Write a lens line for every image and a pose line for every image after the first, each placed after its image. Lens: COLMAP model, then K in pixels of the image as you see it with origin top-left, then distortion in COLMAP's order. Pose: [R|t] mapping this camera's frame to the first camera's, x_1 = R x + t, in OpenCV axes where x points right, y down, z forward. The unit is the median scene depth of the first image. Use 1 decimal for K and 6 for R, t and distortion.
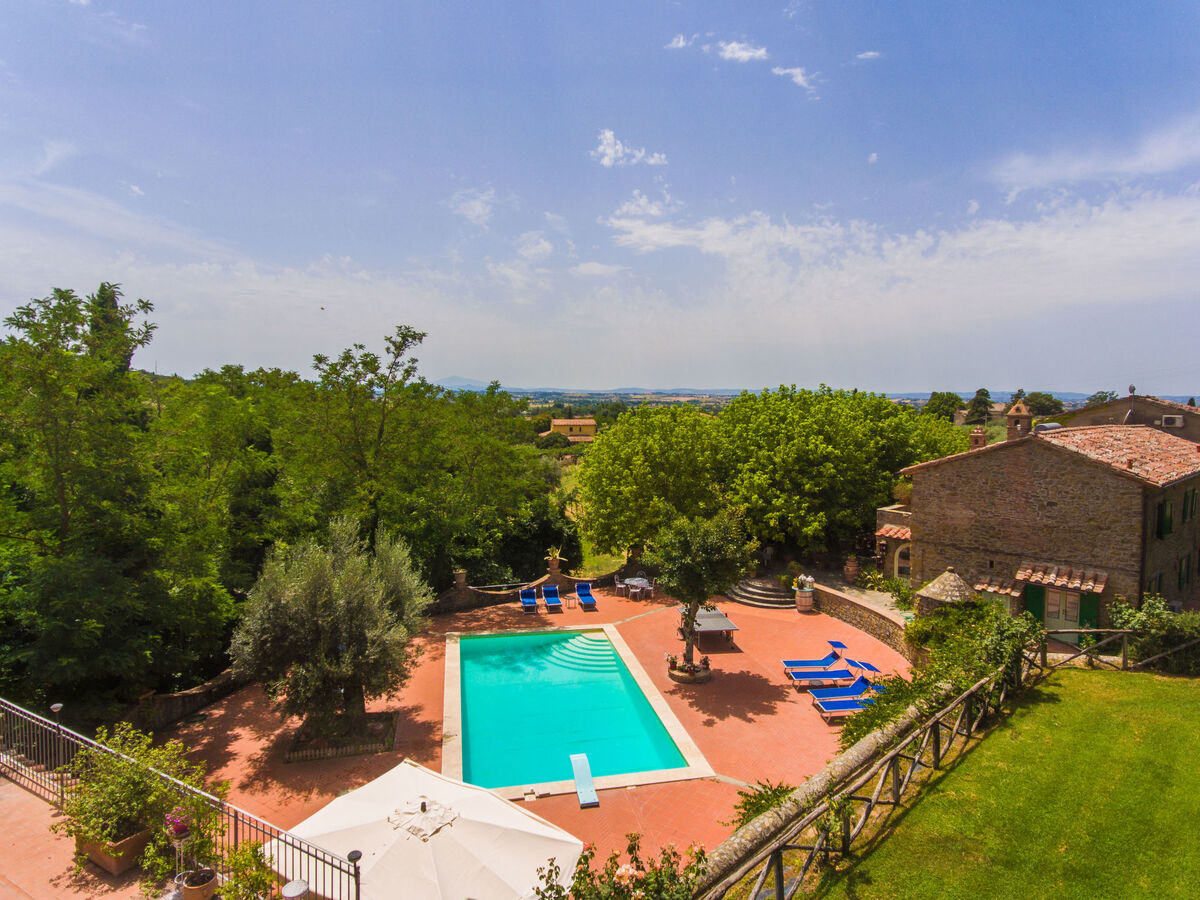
lens RADIAL K [[699.2, 0, 600.0], [0, 699.2, 450.0], [0, 0, 1]] dist [-0.001092, -0.000938]
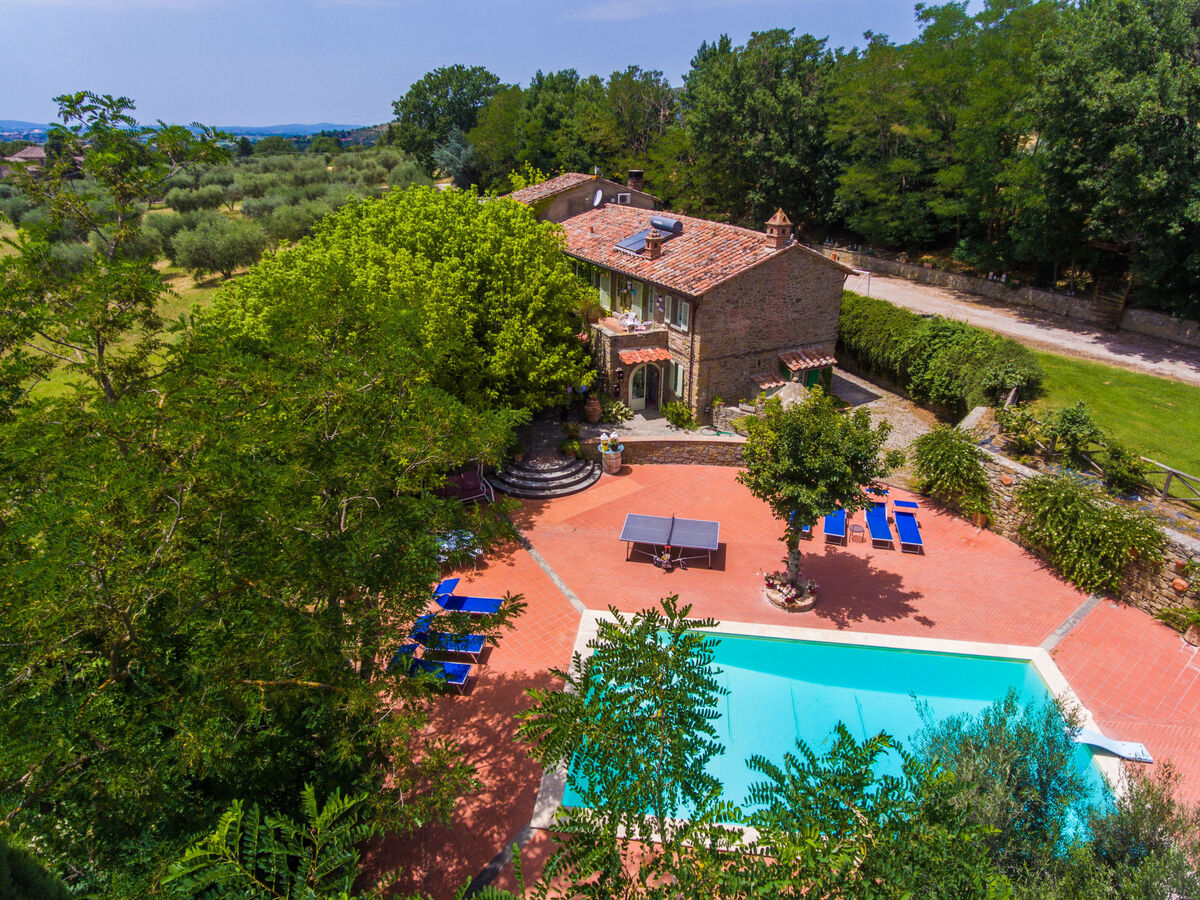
lens RADIAL K [[705.2, 0, 600.0], [0, 705.2, 450.0], [0, 0, 1]] dist [-0.039312, 0.045607]
pose [[0.331663, -0.393975, 0.857195, -0.539677], [0.069953, 0.916394, 0.394118, -0.169320], [-0.940801, -0.070751, 0.331494, 0.846038]]
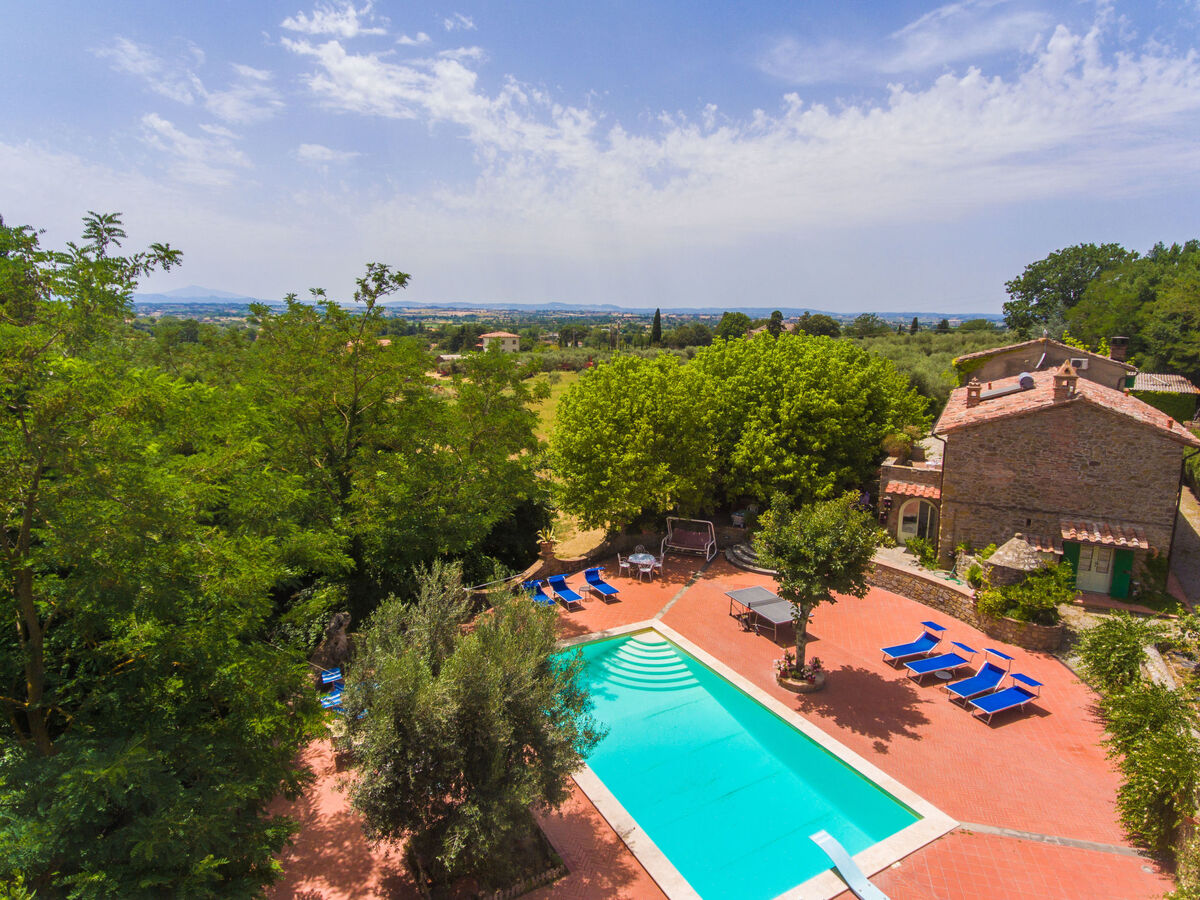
lens RADIAL K [[699.2, 0, 600.0], [0, 699.2, 450.0], [0, 0, 1]] dist [-0.001092, -0.000938]
pose [[0.952470, -0.055431, 0.299547, -0.329198], [0.019331, 0.992322, 0.122162, -0.076715], [-0.304018, -0.110566, 0.946228, 0.235380]]
